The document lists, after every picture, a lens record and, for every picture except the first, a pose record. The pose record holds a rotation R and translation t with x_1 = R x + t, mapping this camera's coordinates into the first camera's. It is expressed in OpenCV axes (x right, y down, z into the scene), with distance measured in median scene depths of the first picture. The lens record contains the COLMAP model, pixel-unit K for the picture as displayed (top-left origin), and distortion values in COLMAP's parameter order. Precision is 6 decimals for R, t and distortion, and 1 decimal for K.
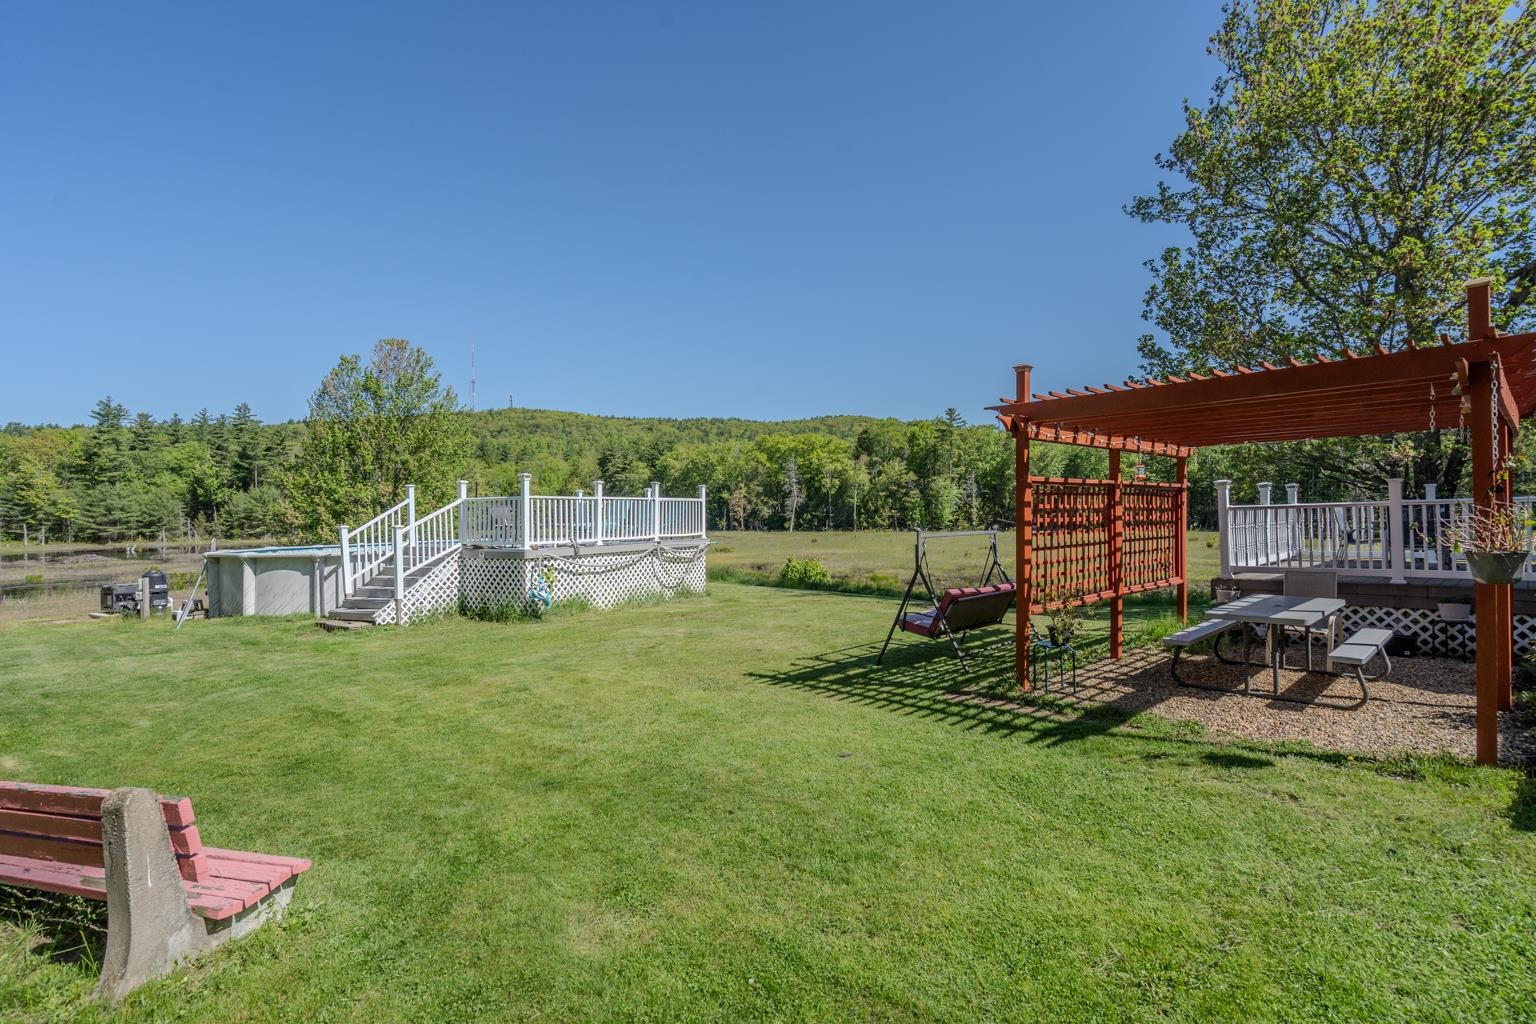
lens RADIAL K [[692.7, 0, 768.0], [0, 692.7, 512.0], [0, 0, 1]] dist [-0.015506, 0.012423]
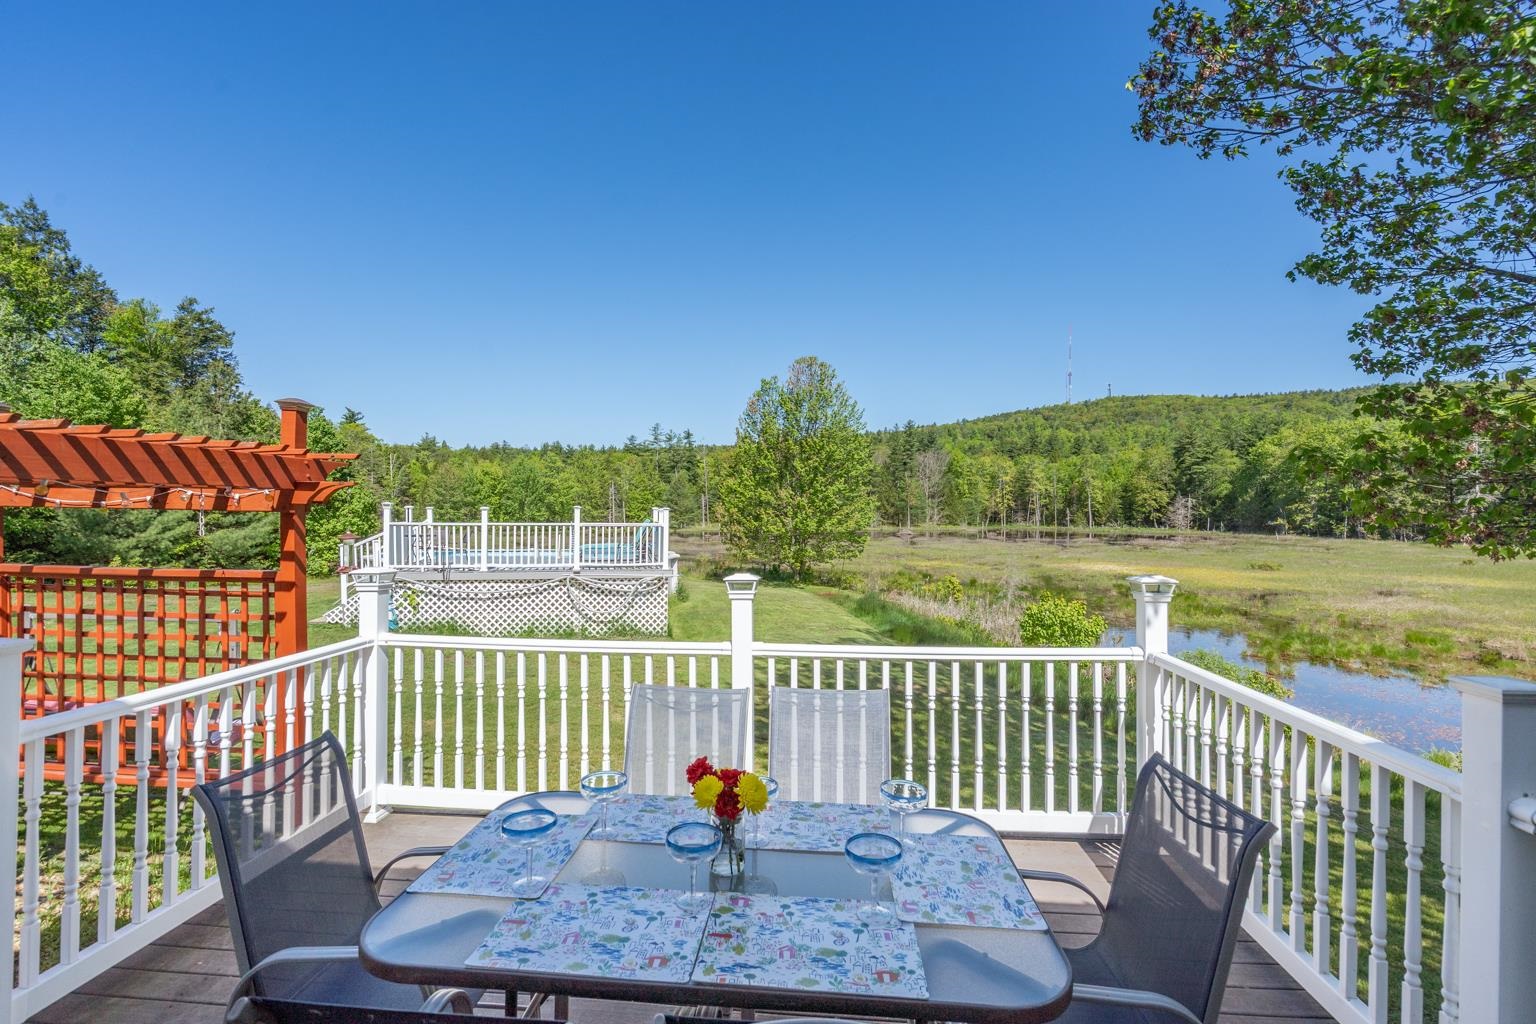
lens RADIAL K [[692.7, 0, 768.0], [0, 692.7, 512.0], [0, 0, 1]] dist [-0.015506, 0.012423]
pose [[0.679115, 0.022263, -0.733694, 0.061782], [-0.014867, 0.999752, 0.016576, -0.004883], [0.733881, -0.000349, 0.679278, 0.050652]]
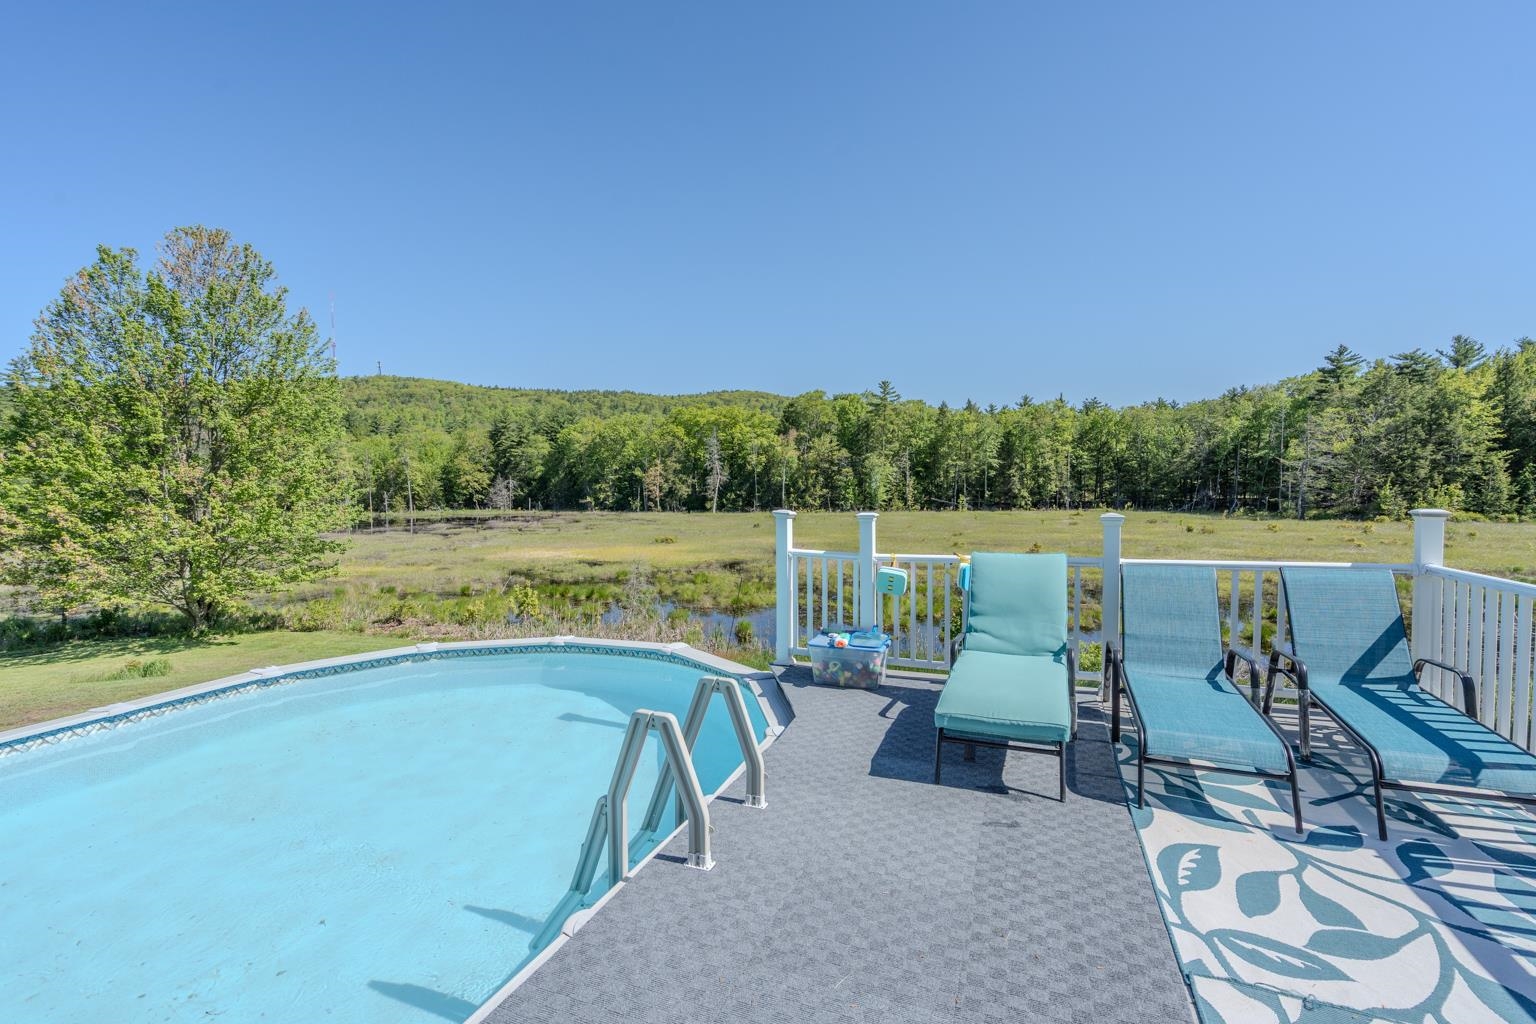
lens RADIAL K [[692.7, 0, 768.0], [0, 692.7, 512.0], [0, 0, 1]] dist [-0.015506, 0.012423]
pose [[0.988062, -0.007595, 0.153868, -0.036883], [0.002185, 0.999374, 0.035301, -0.004784], [-0.154040, -0.034544, 0.987461, 0.081127]]
